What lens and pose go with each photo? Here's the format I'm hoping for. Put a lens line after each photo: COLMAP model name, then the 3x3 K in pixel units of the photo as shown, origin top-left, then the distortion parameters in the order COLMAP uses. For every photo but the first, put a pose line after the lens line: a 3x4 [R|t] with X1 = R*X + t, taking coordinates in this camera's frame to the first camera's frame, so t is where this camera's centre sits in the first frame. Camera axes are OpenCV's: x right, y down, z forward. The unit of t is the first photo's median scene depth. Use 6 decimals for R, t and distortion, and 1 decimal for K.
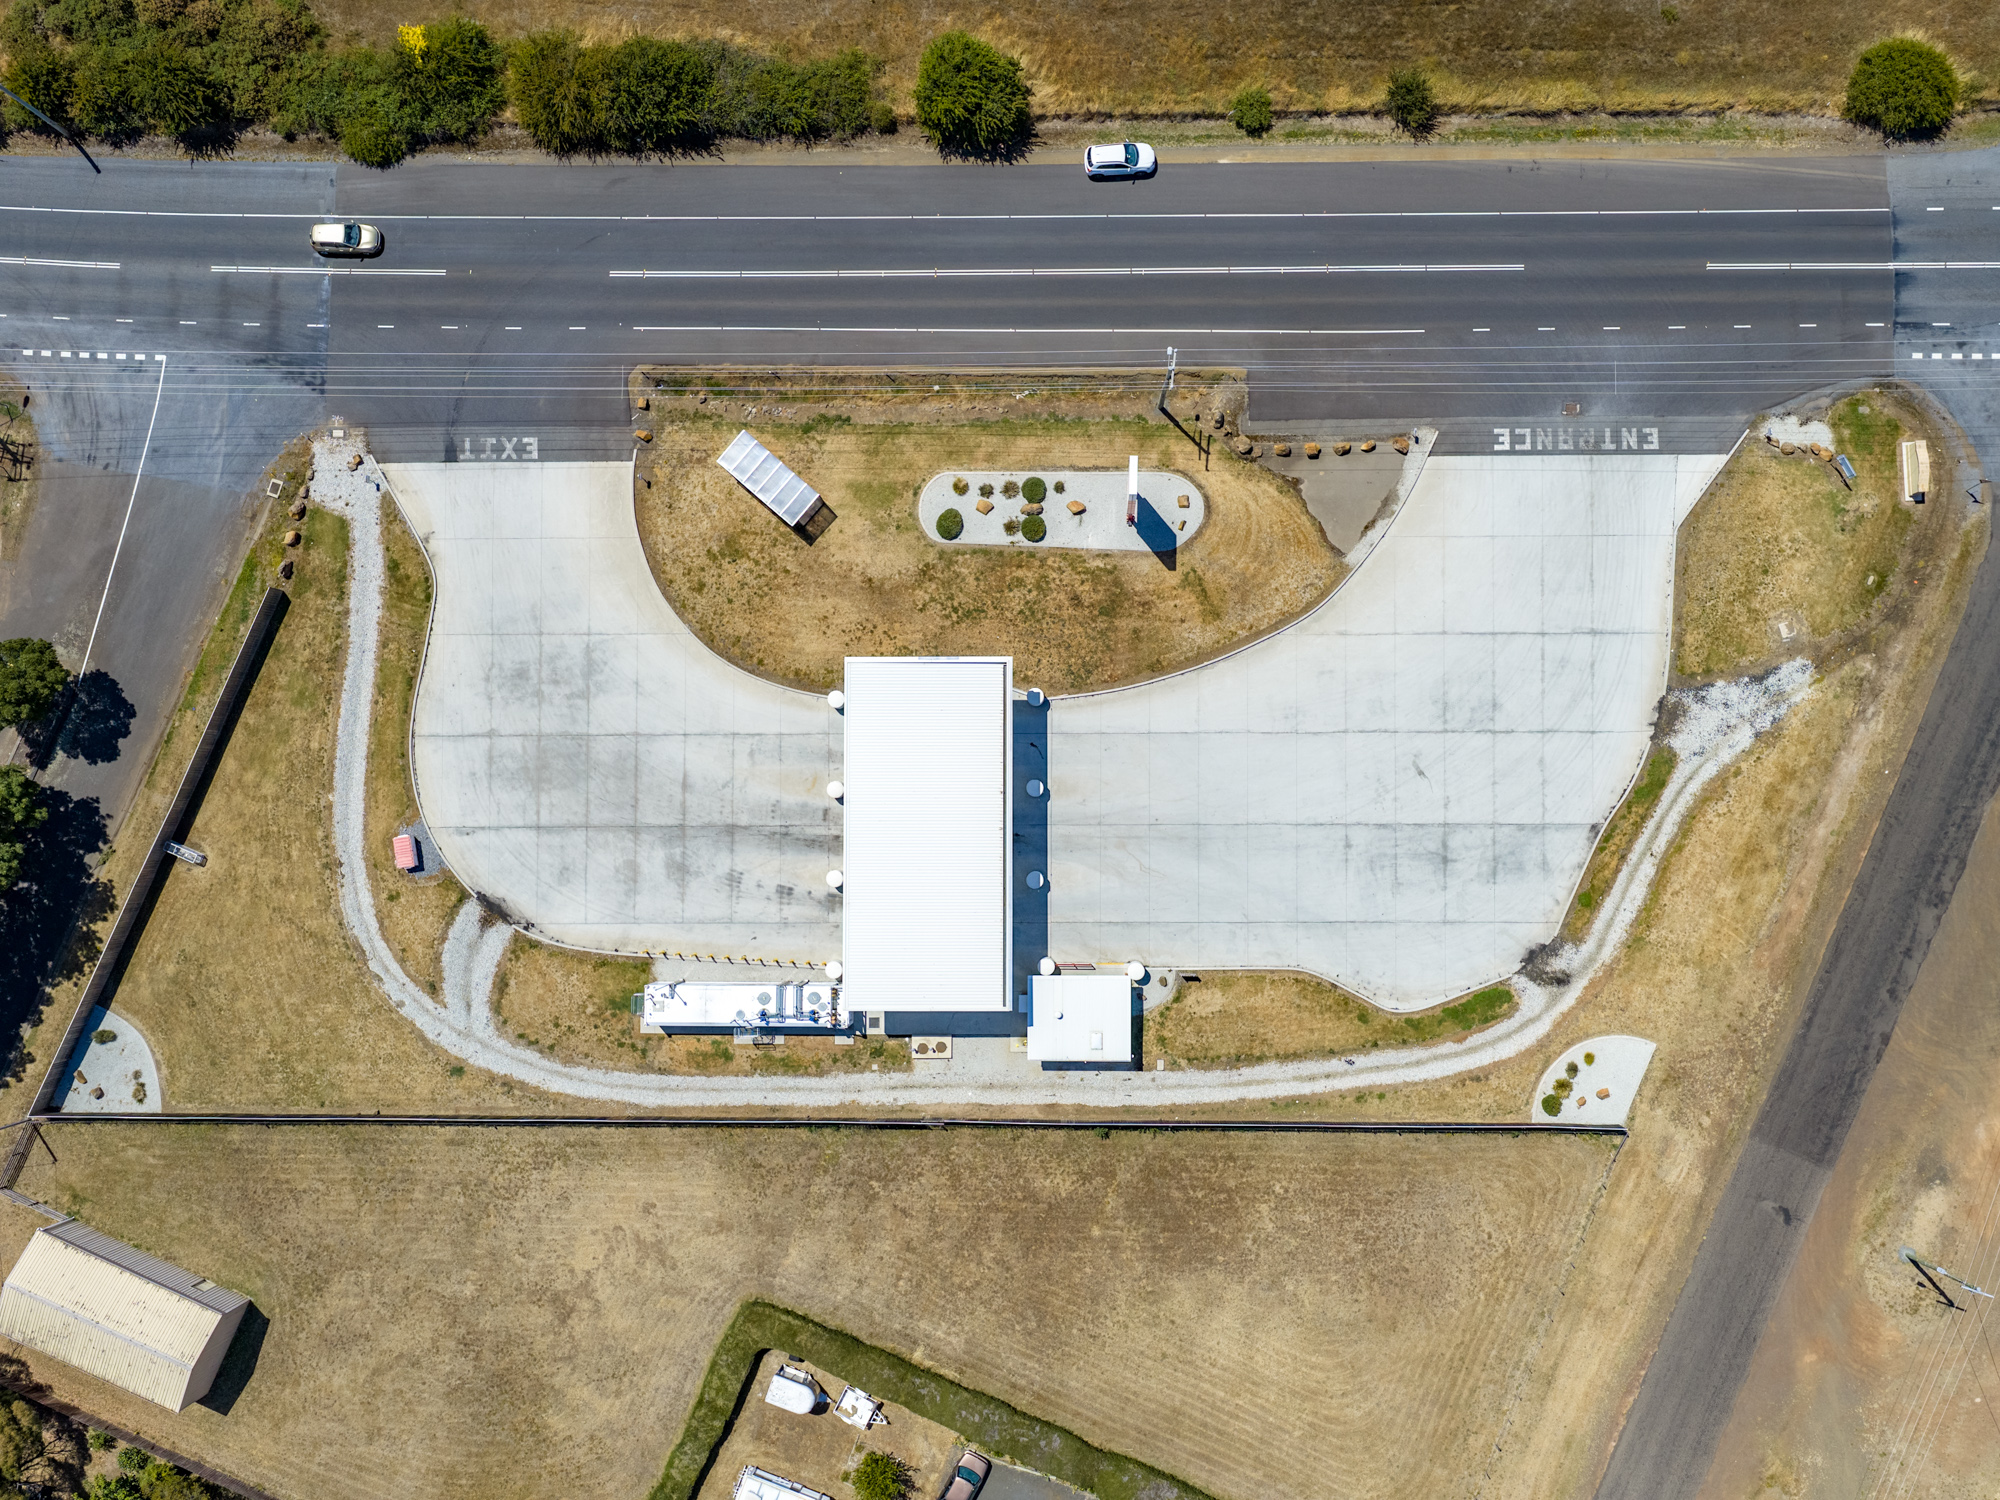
lens RADIAL K [[1877.7, 0, 1009.2], [0, 1877.7, 776.7], [0, 0, 1]] dist [0.017913, -0.038443]
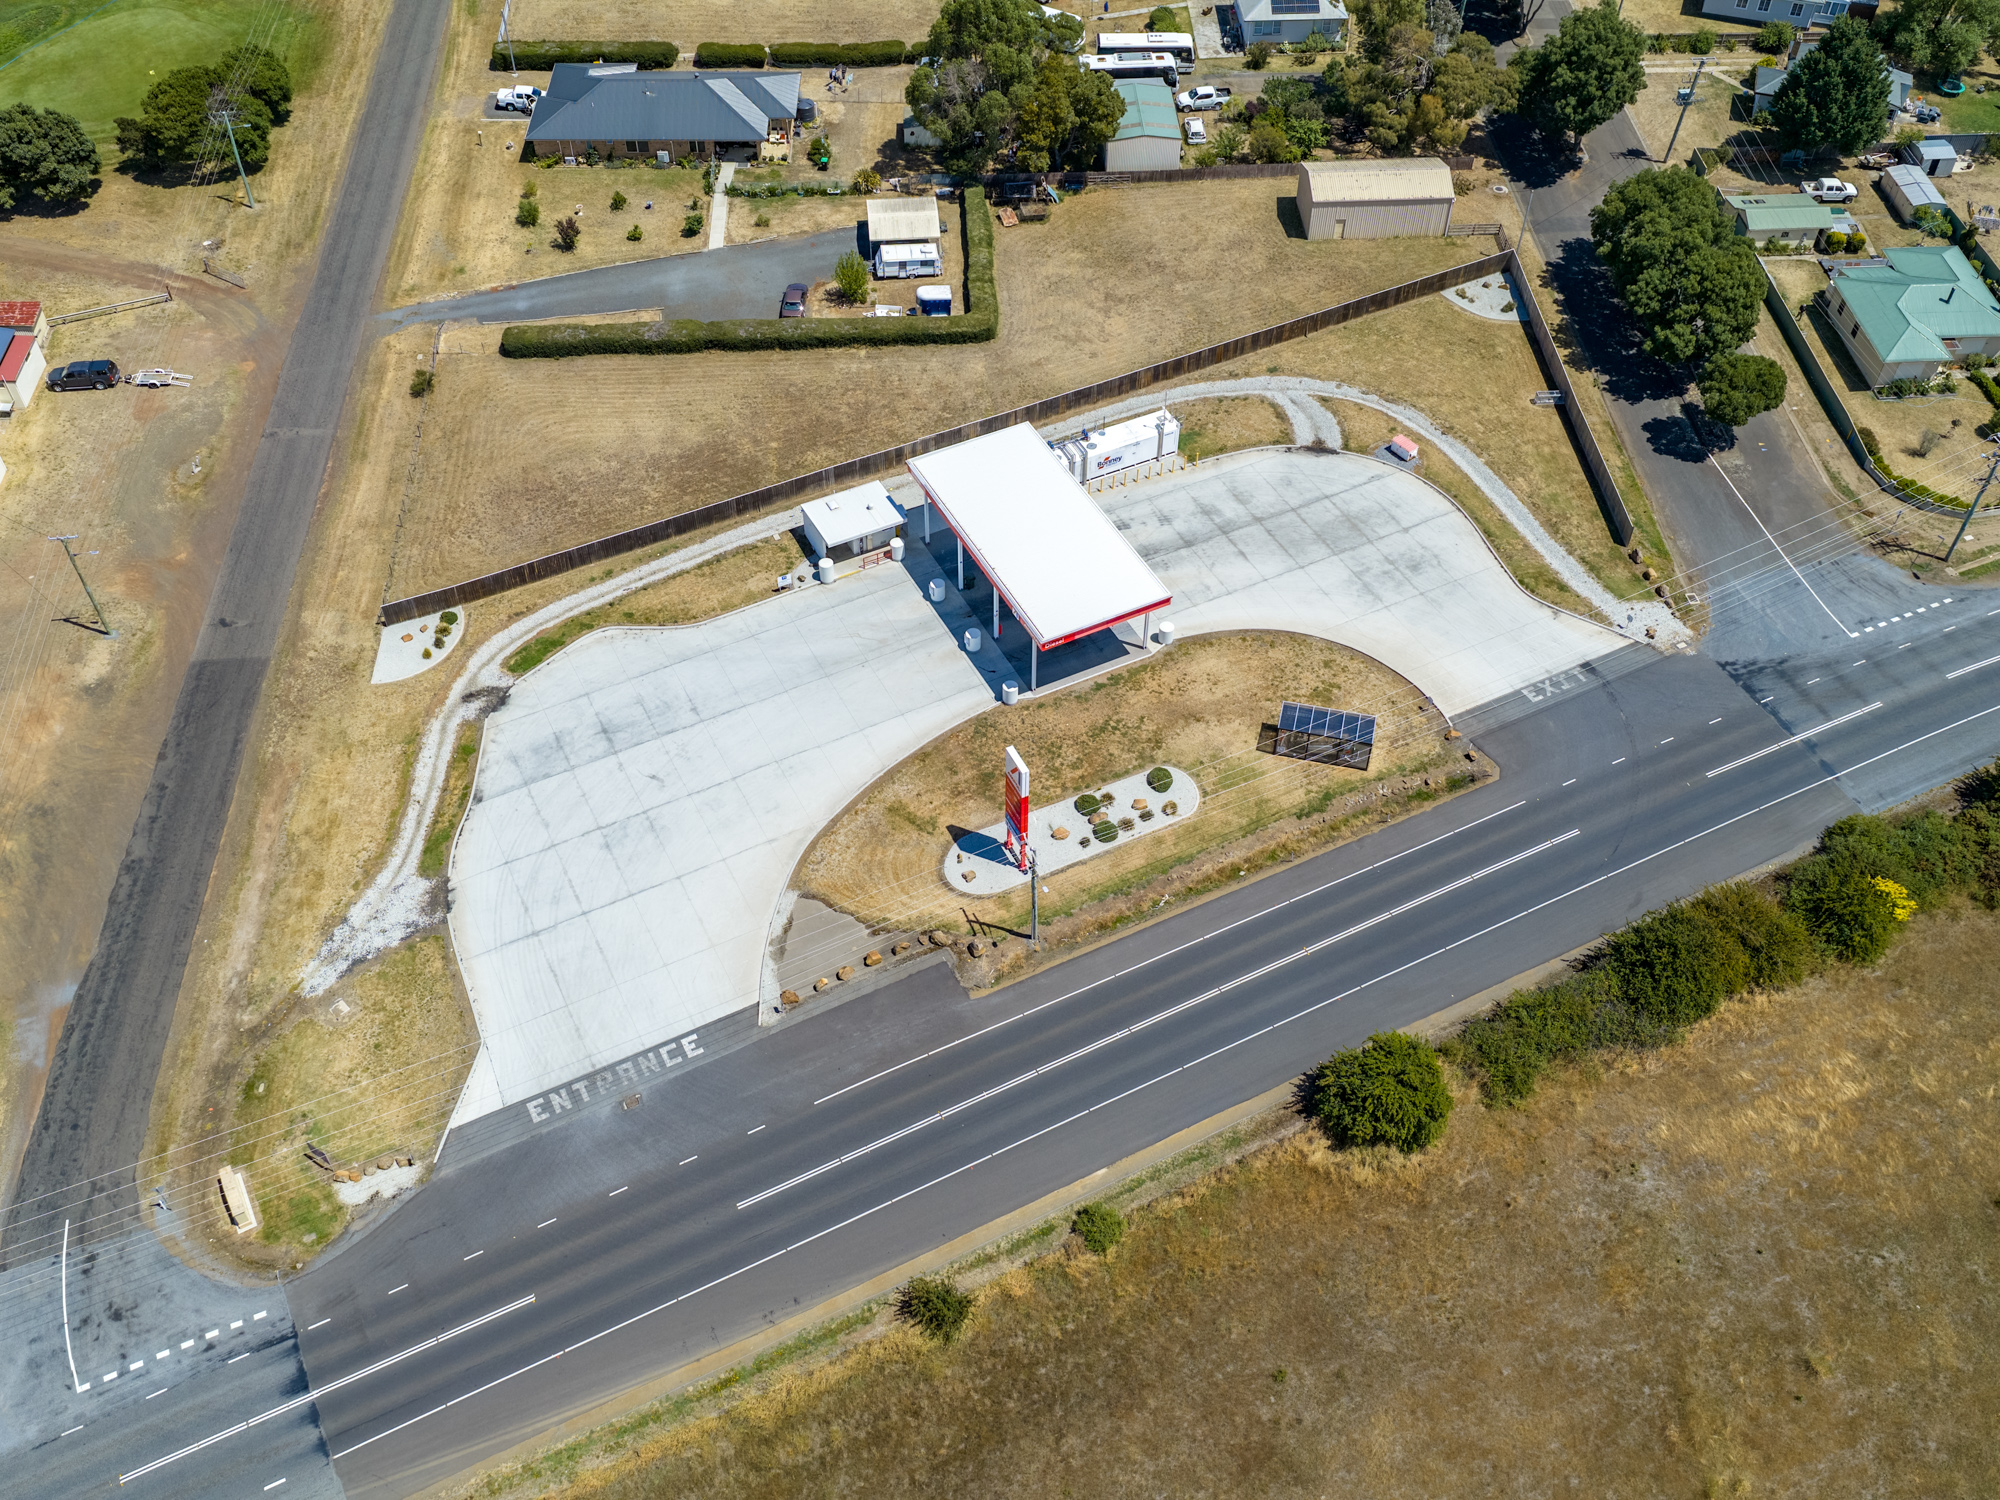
lens RADIAL K [[1877.7, 0, 1009.2], [0, 1877.7, 776.7], [0, 0, 1]] dist [0.017913, -0.038443]
pose [[-0.888864, 0.351627, -0.293734, 0.349395], [-0.456918, -0.632922, 0.625008, -0.748432], [0.033859, 0.689760, 0.723246, 0.242853]]
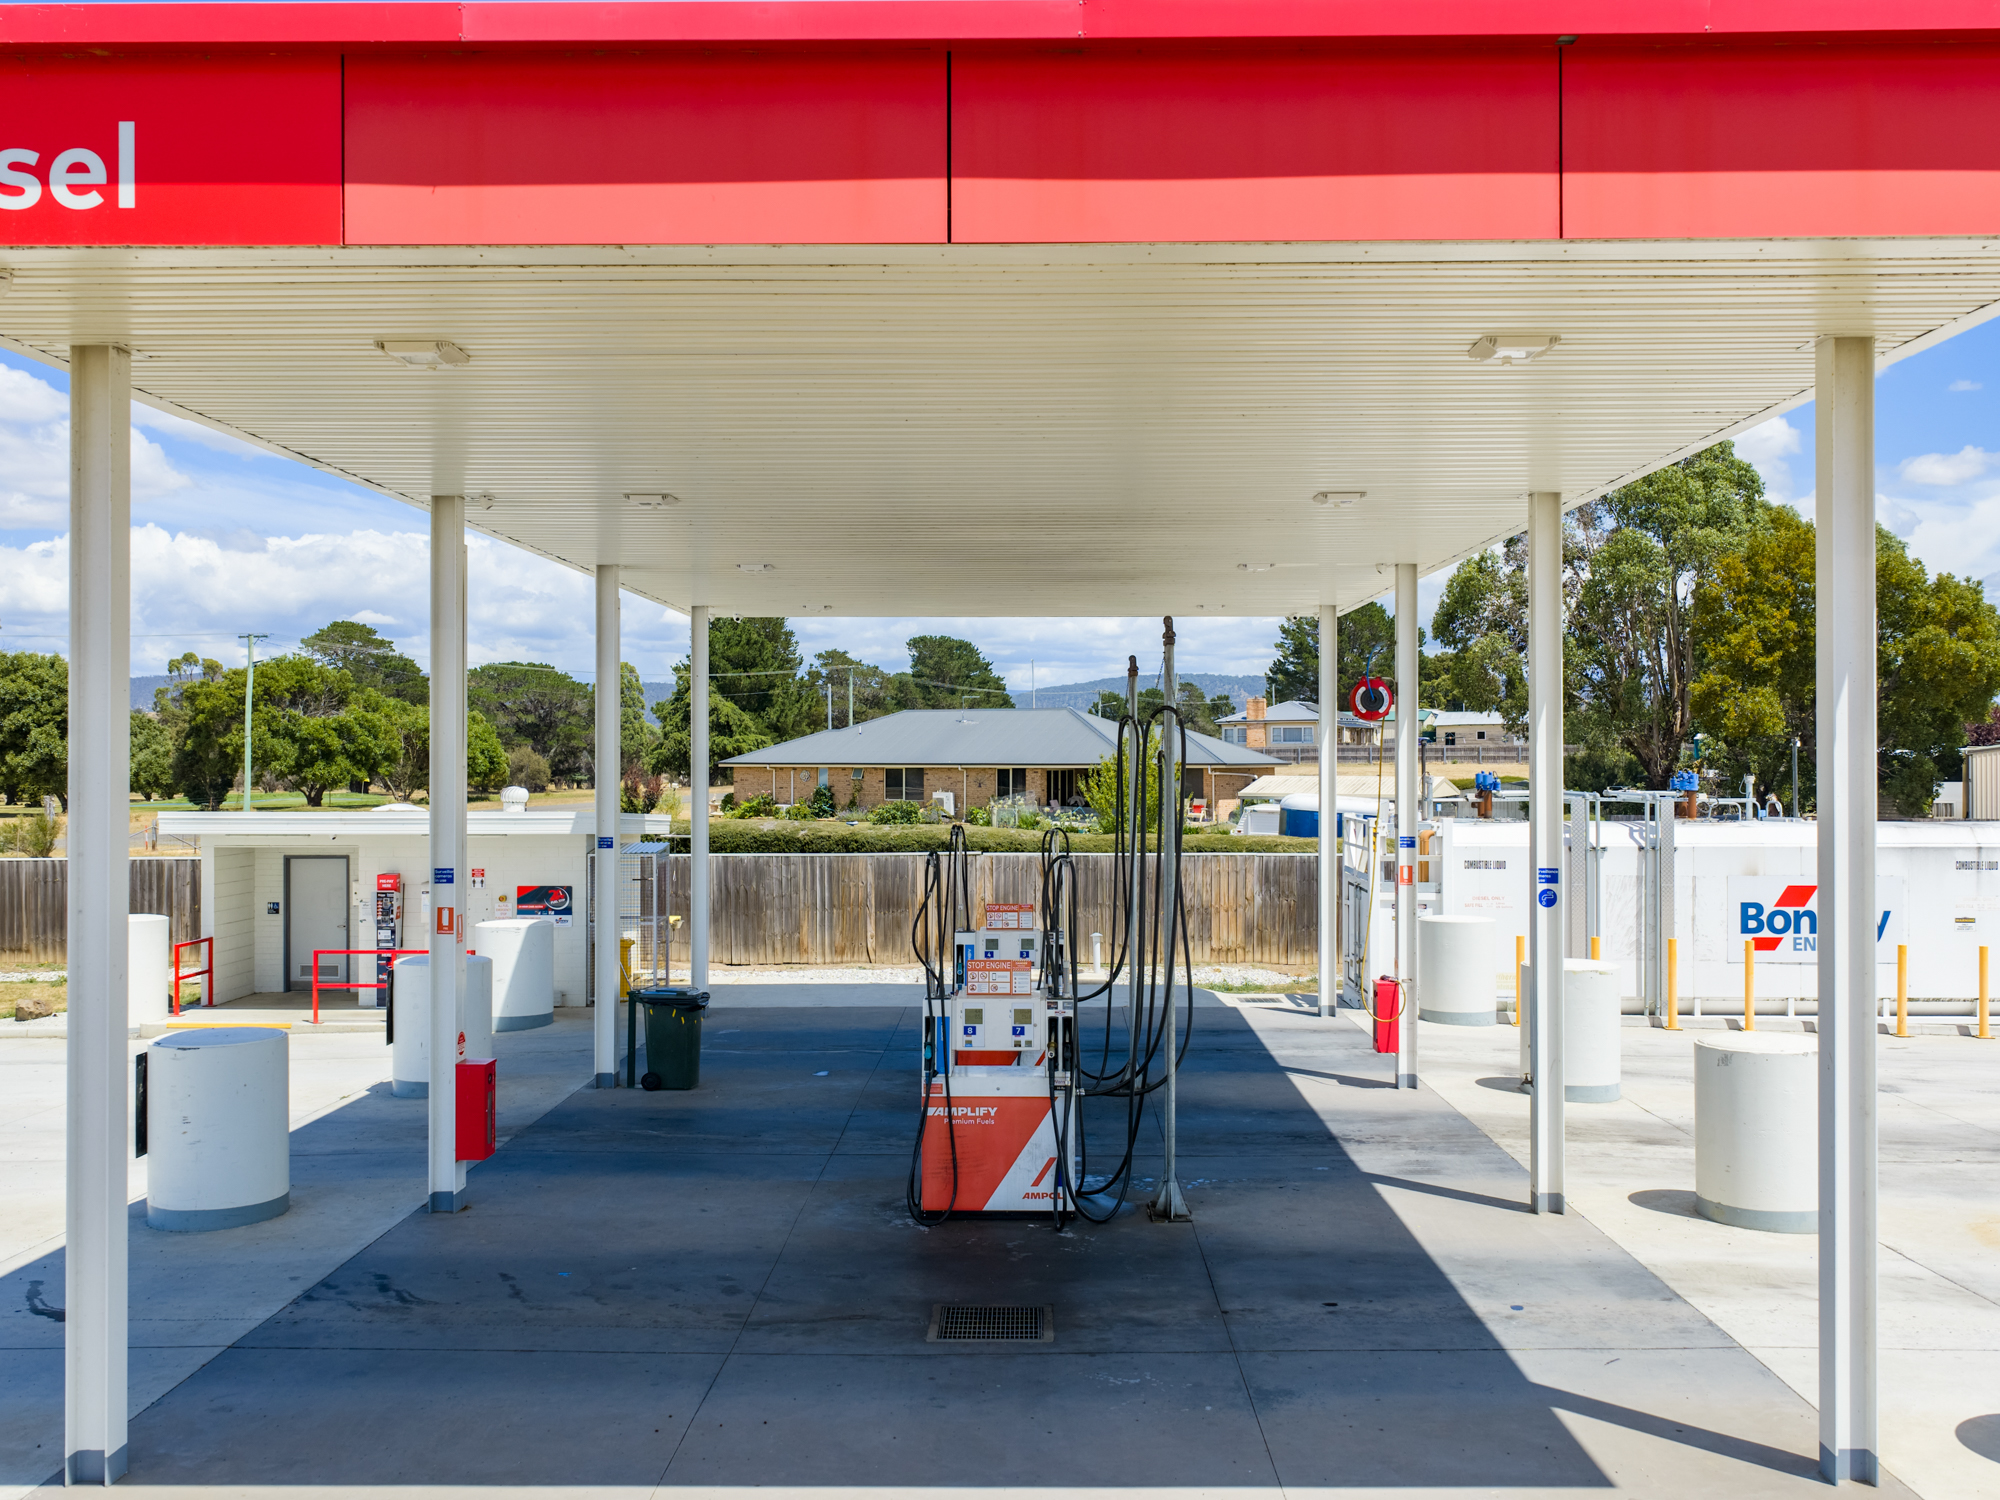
lens RADIAL K [[1877.7, 0, 1009.2], [0, 1877.7, 776.7], [0, 0, 1]] dist [0.017913, -0.038443]
pose [[-0.999841, 0.017310, 0.004254, -0.033918], [0.004977, 0.041911, 0.999109, -0.116135], [0.017117, 0.998971, -0.041991, 0.972172]]
